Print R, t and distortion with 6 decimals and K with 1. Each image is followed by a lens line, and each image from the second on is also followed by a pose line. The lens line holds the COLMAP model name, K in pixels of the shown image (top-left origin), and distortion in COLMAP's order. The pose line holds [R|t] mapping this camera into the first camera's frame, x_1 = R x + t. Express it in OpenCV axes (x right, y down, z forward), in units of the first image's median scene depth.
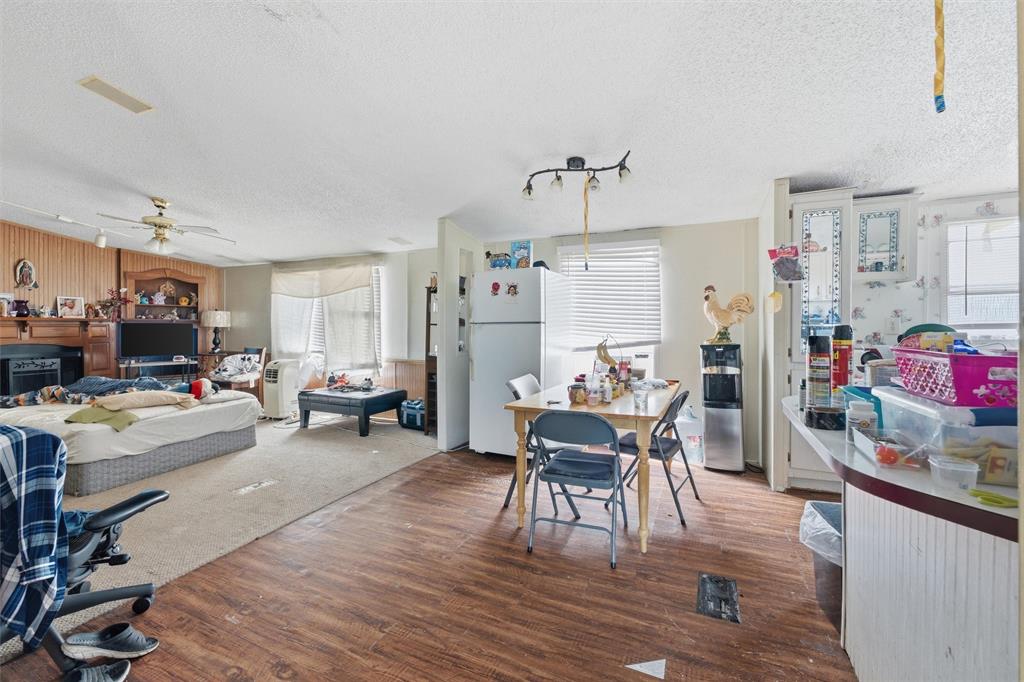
lens RADIAL K [[413.9, 0, 513.6], [0, 413.9, 328.9], [0, 0, 1]] dist [0.000160, 0.000188]
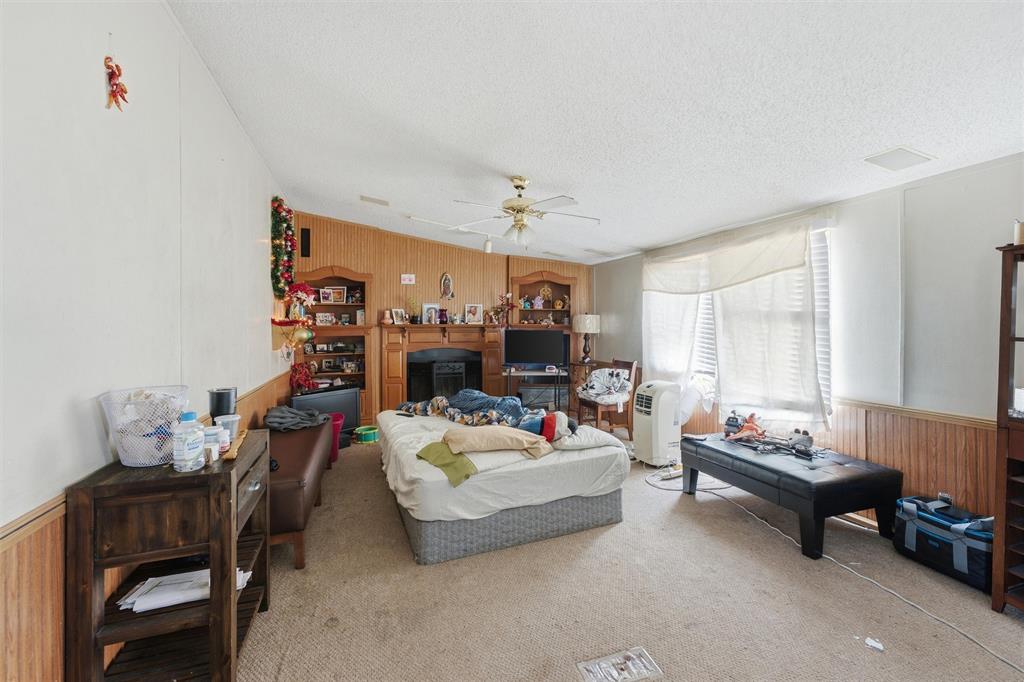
lens RADIAL K [[413.9, 0, 513.6], [0, 413.9, 328.9], [0, 0, 1]] dist [0.000160, 0.000188]
pose [[0.675915, 0.006855, -0.736948, -0.205663], [-0.005562, 0.999976, 0.004200, -0.018703], [0.736959, 0.001260, 0.675936, 0.342631]]
